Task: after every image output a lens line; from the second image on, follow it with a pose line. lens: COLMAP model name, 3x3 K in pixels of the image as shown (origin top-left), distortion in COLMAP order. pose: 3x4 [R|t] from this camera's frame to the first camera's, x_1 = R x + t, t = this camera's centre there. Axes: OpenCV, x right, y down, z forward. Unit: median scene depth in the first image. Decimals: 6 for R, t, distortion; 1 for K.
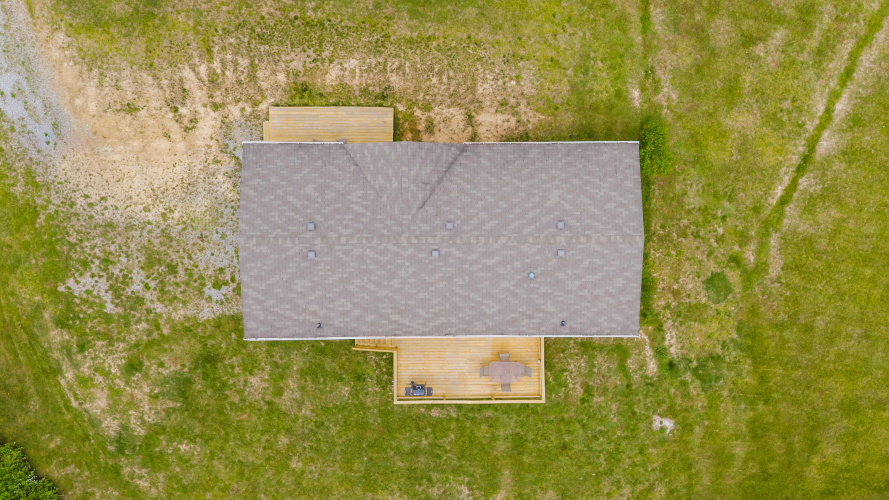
lens RADIAL K [[670.5, 0, 444.5], [0, 670.5, 250.0], [0, 0, 1]] dist [-0.001405, -0.002677]
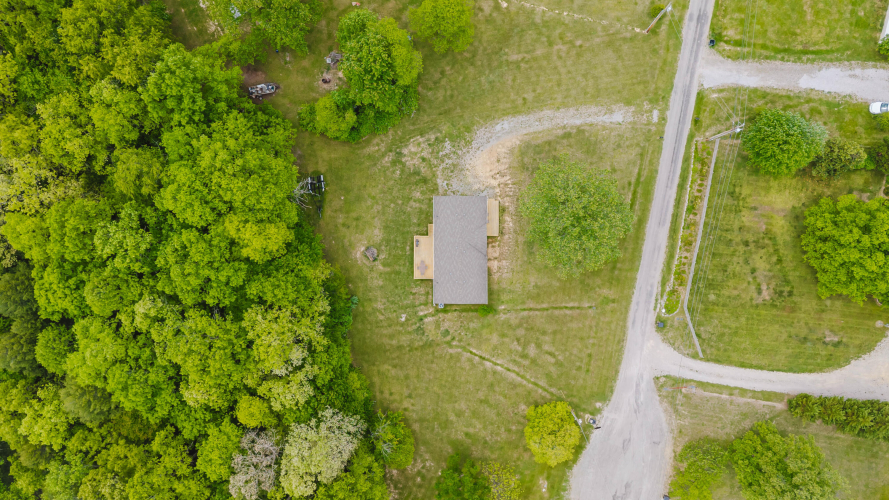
lens RADIAL K [[670.5, 0, 444.5], [0, 670.5, 250.0], [0, 0, 1]] dist [-0.001405, -0.002677]
pose [[-0.004709, 0.999985, -0.002755, 0.006238], [-0.999955, -0.004732, -0.008249, 0.092886], [-0.008262, 0.002716, 0.999962, -2.419210]]
